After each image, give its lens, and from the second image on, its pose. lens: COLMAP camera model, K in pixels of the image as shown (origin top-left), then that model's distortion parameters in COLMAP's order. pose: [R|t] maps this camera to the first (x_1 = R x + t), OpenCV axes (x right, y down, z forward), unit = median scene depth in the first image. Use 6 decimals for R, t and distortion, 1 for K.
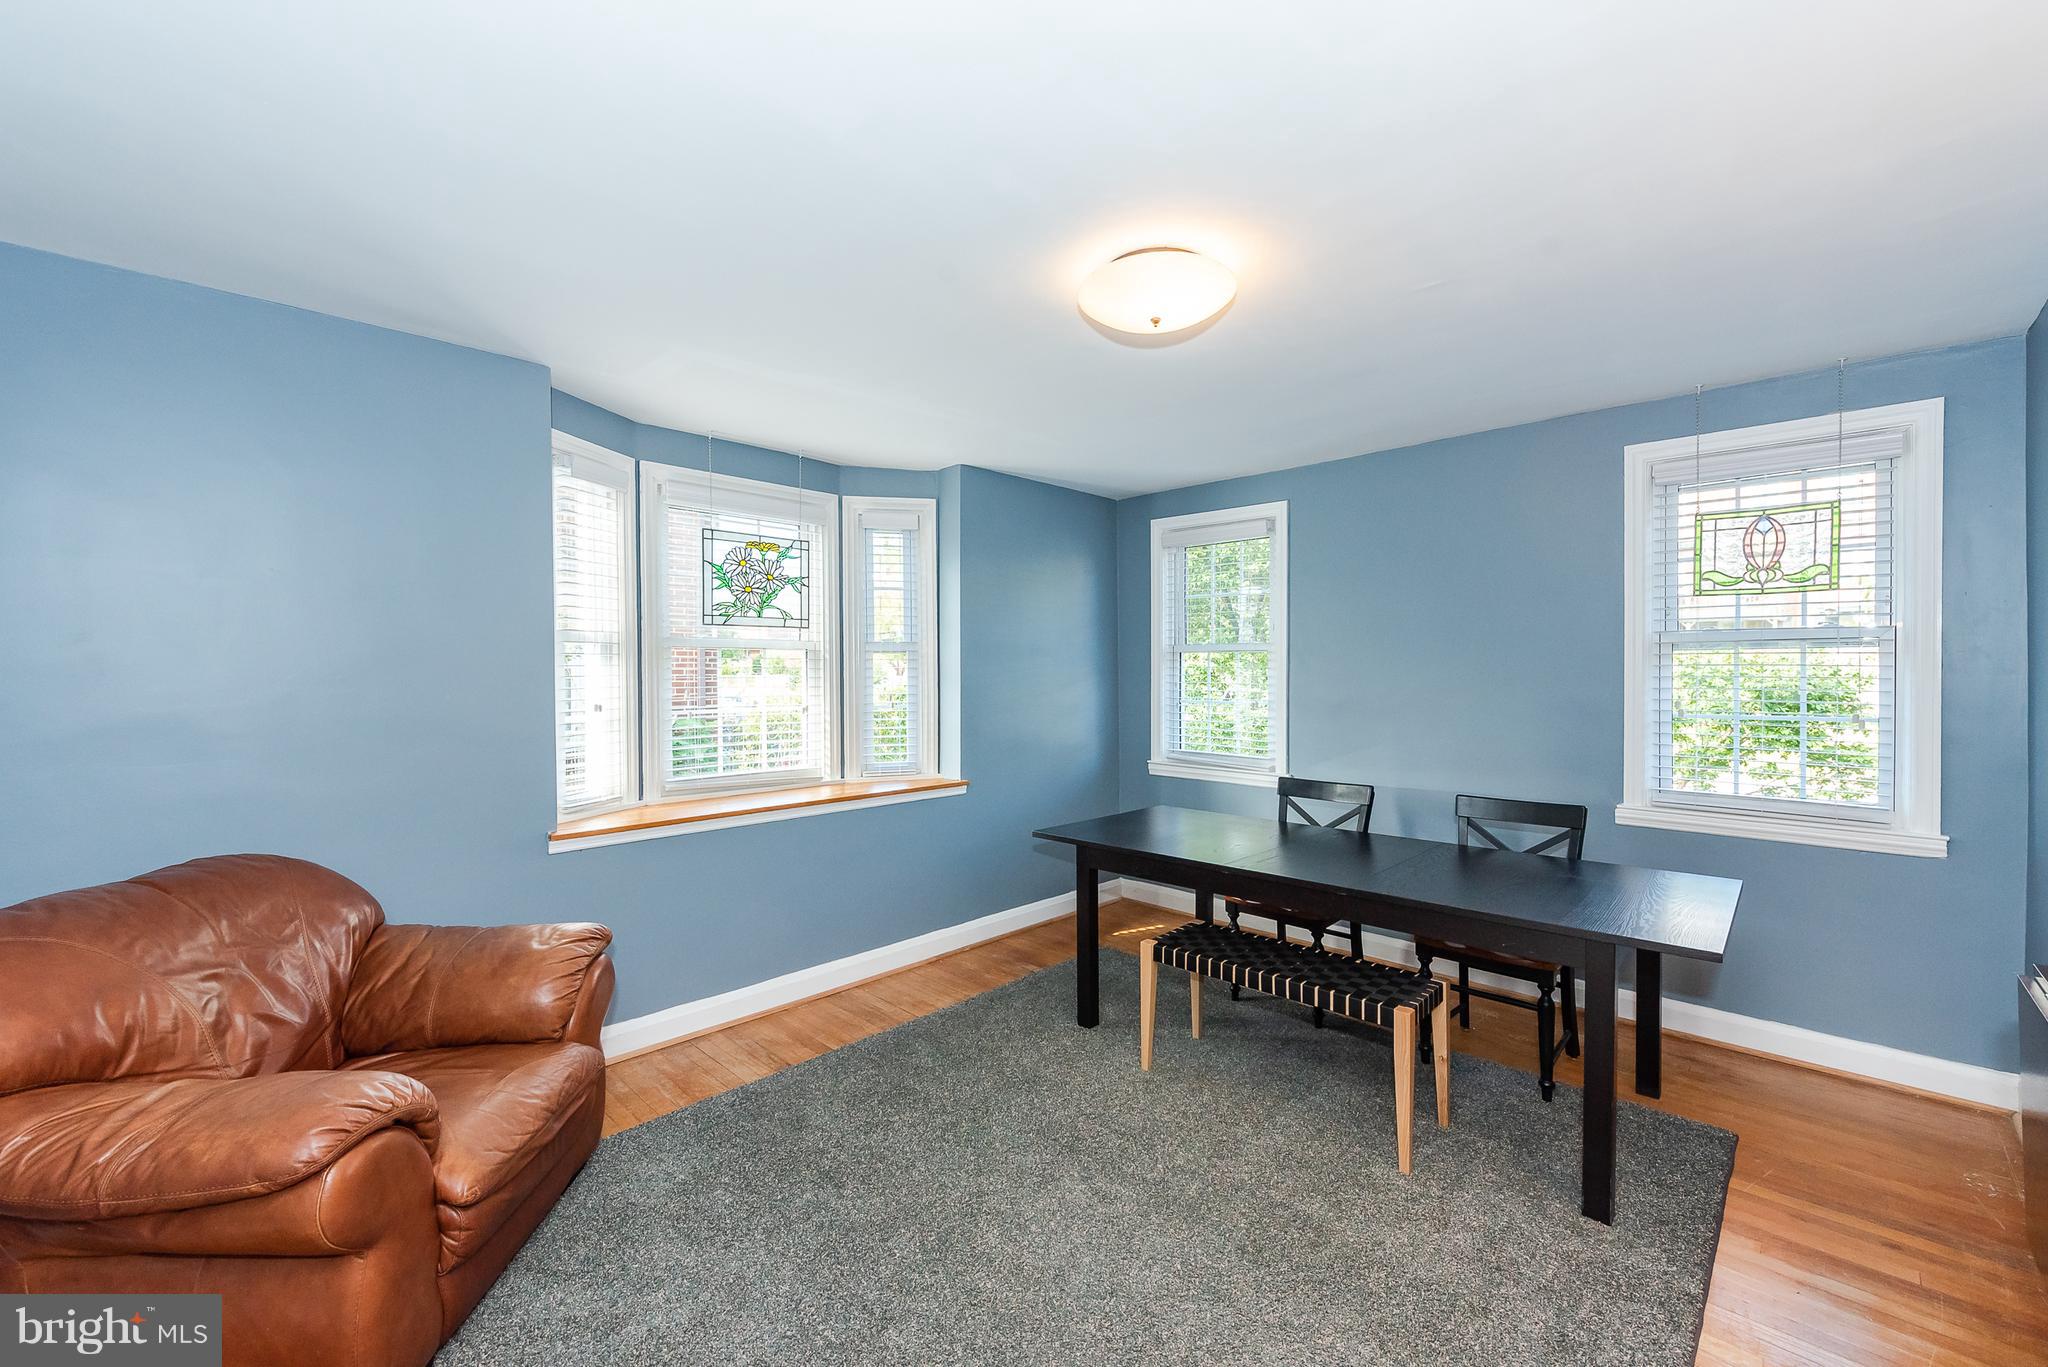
lens RADIAL K [[815.8, 0, 1029.6], [0, 815.8, 677.5], [0, 0, 1]] dist [0.002124, -0.000034]
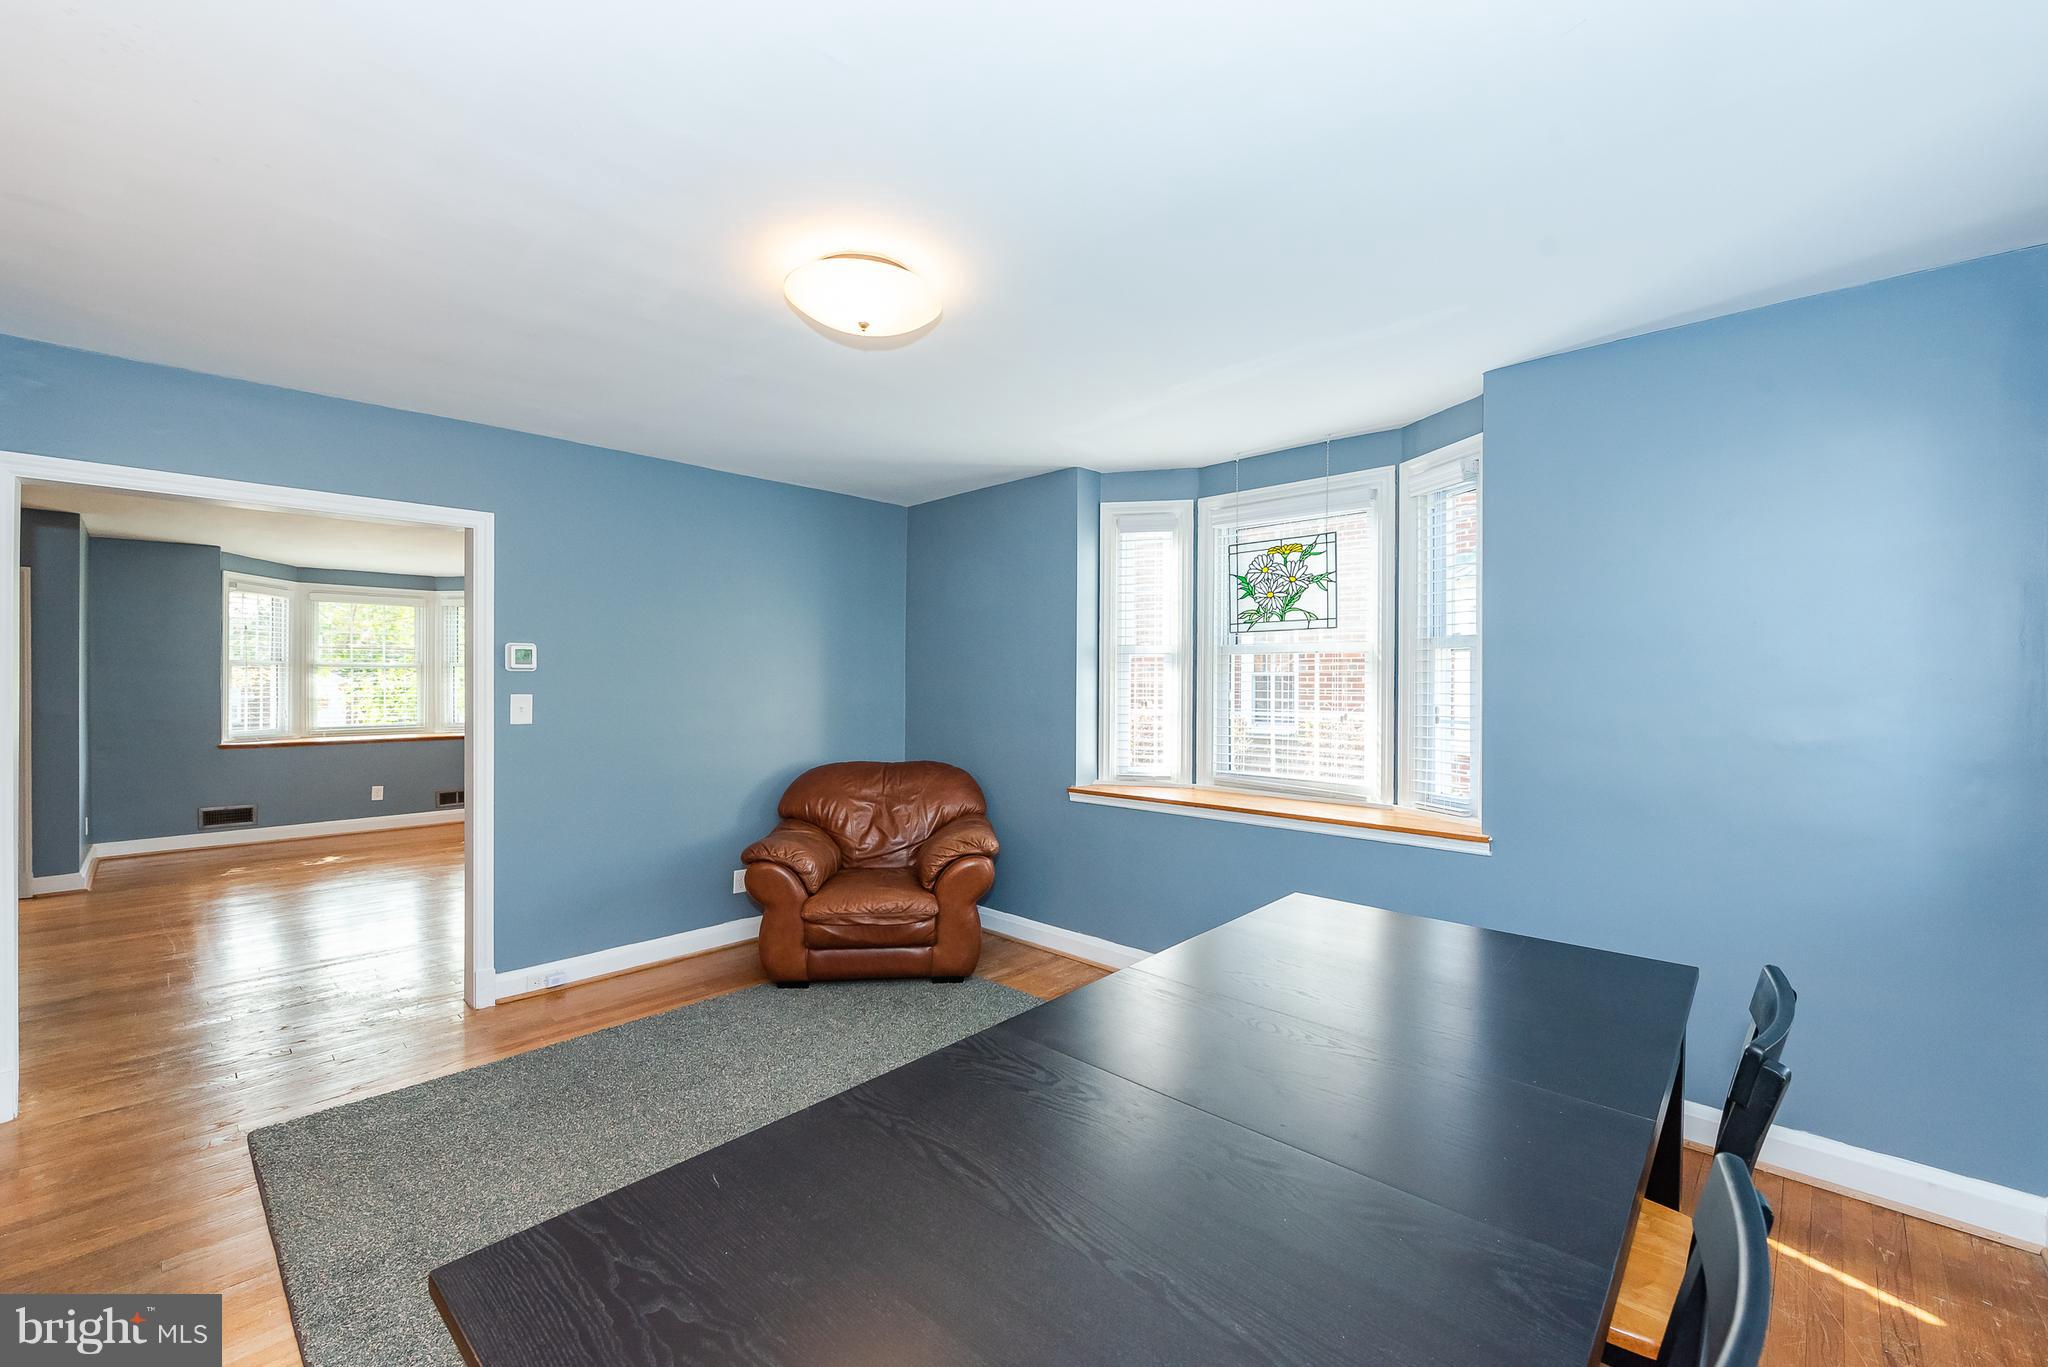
lens RADIAL K [[858.6, 0, 1027.3], [0, 858.6, 677.2], [0, 0, 1]] dist [0.001281, 0.000152]
pose [[-0.001317, 0.004565, -0.999989, 0.736440], [-0.004346, 0.999980, 0.004570, -0.009446], [0.999990, 0.004352, -0.001297, 0.713086]]
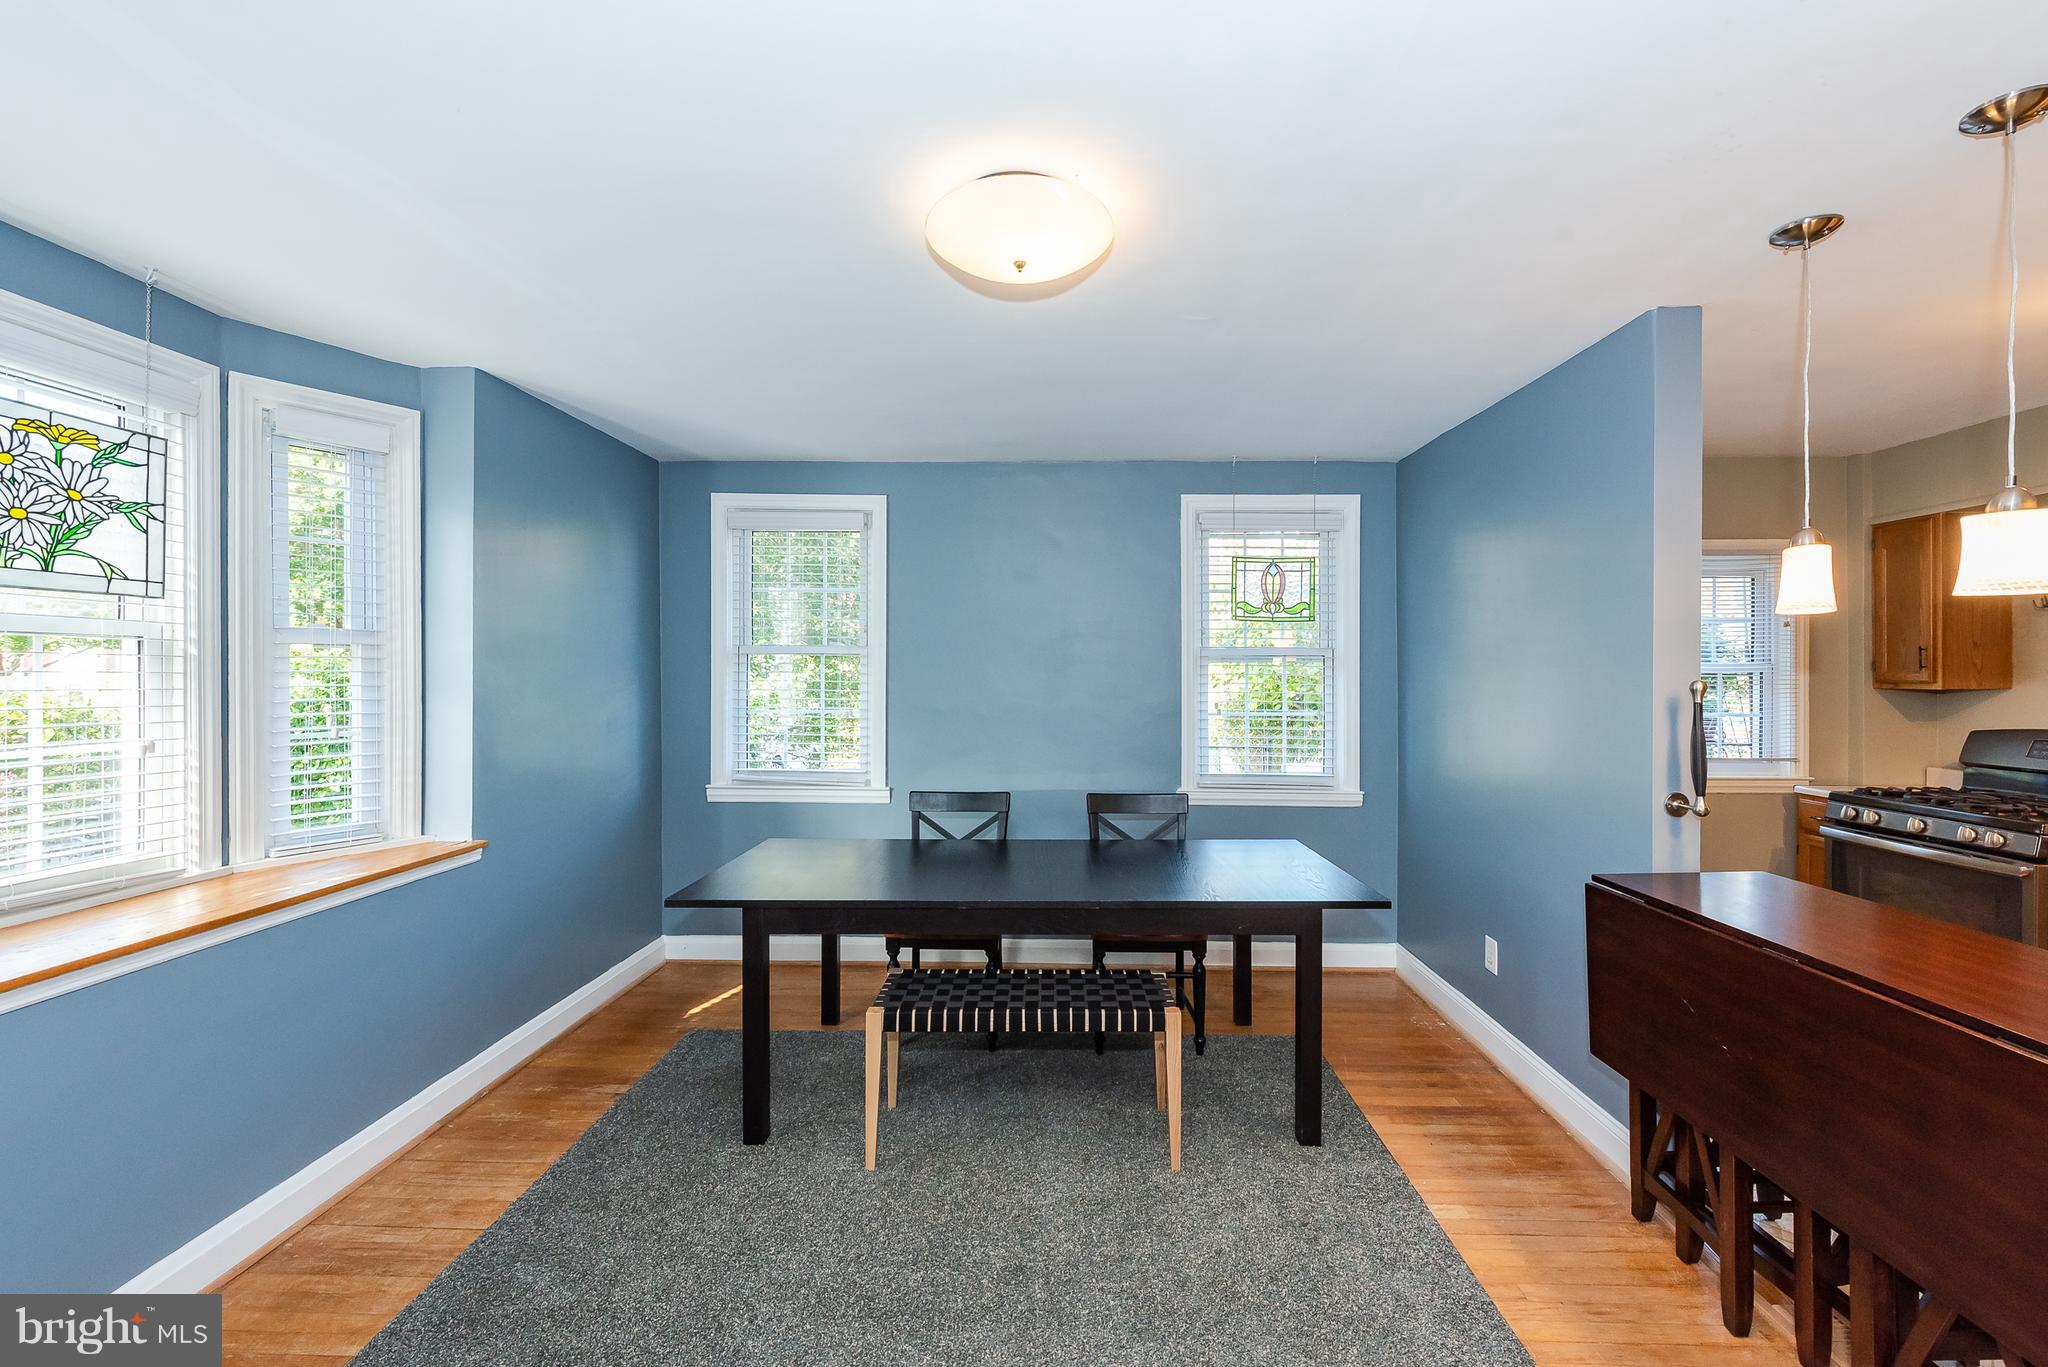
lens RADIAL K [[828.8, 0, 1036.2], [0, 828.8, 670.6], [0, 0, 1]] dist [0.012649, -0.005359]
pose [[0.735047, 0.006487, 0.677985, -0.238254], [0.000627, 0.999947, -0.010247, -0.007051], [-0.678015, 0.007957, 0.735005, 0.213623]]
